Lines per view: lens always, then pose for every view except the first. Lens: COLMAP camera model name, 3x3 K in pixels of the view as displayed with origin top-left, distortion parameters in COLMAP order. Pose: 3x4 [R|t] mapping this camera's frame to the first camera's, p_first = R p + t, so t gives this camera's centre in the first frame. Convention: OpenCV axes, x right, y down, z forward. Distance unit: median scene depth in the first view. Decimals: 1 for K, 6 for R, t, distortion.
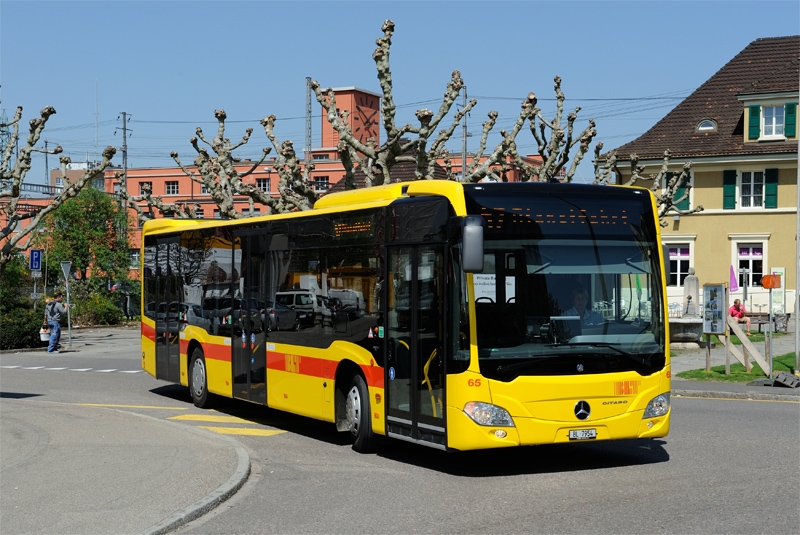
lens RADIAL K [[1365.2, 0, 392.7], [0, 1365.2, 298.5], [0, 0, 1]] dist [0.106026, 0.000000]
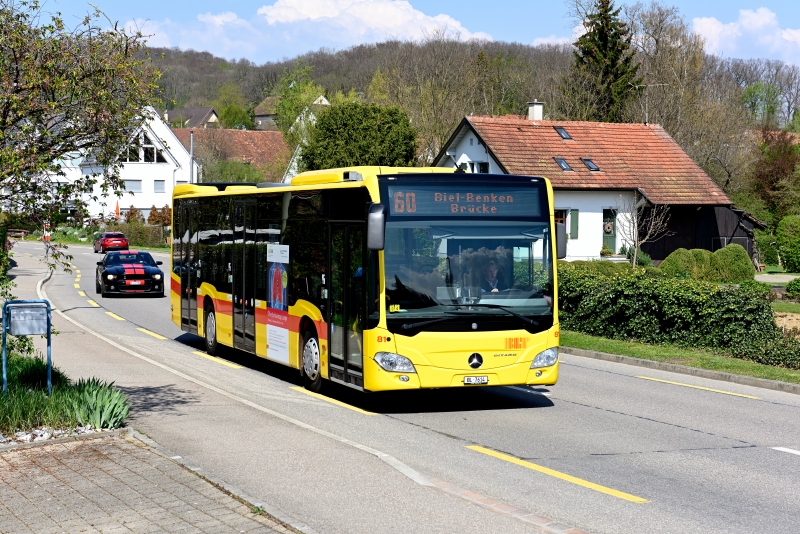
lens RADIAL K [[1535.6, 0, 395.8], [0, 1535.6, 271.1], [0, 0, 1]] dist [0.057098, 0.000000]
pose [[0.995528, 0.011689, -0.093744, 0.185552], [-0.009879, 0.999756, 0.019744, -0.023496], [0.093952, -0.018729, 0.995401, -0.350326]]
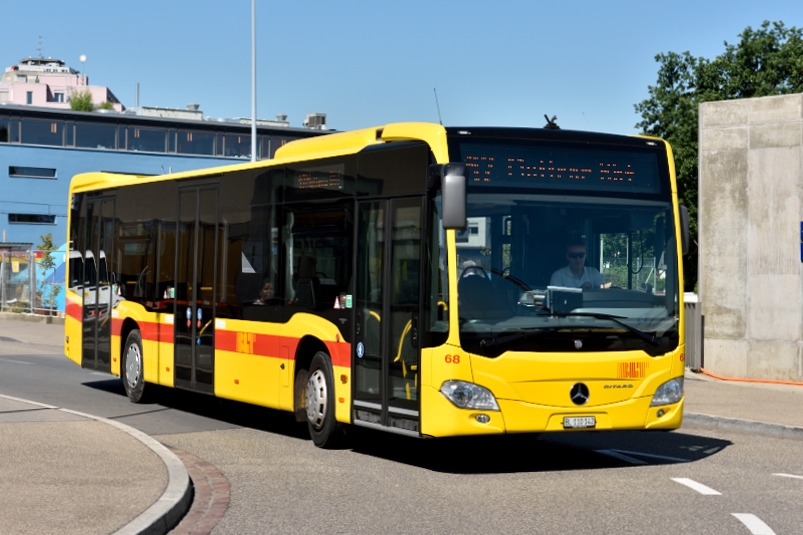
lens RADIAL K [[1780.6, 0, 408.8], [0, 1780.6, 263.0], [0, 0, 1]] dist [0.011584, 0.000000]
pose [[0.999744, 0.020637, 0.009226, 0.018695], [-0.020424, 0.999536, -0.022599, 0.025785], [-0.009688, 0.022405, 0.999702, -0.110037]]
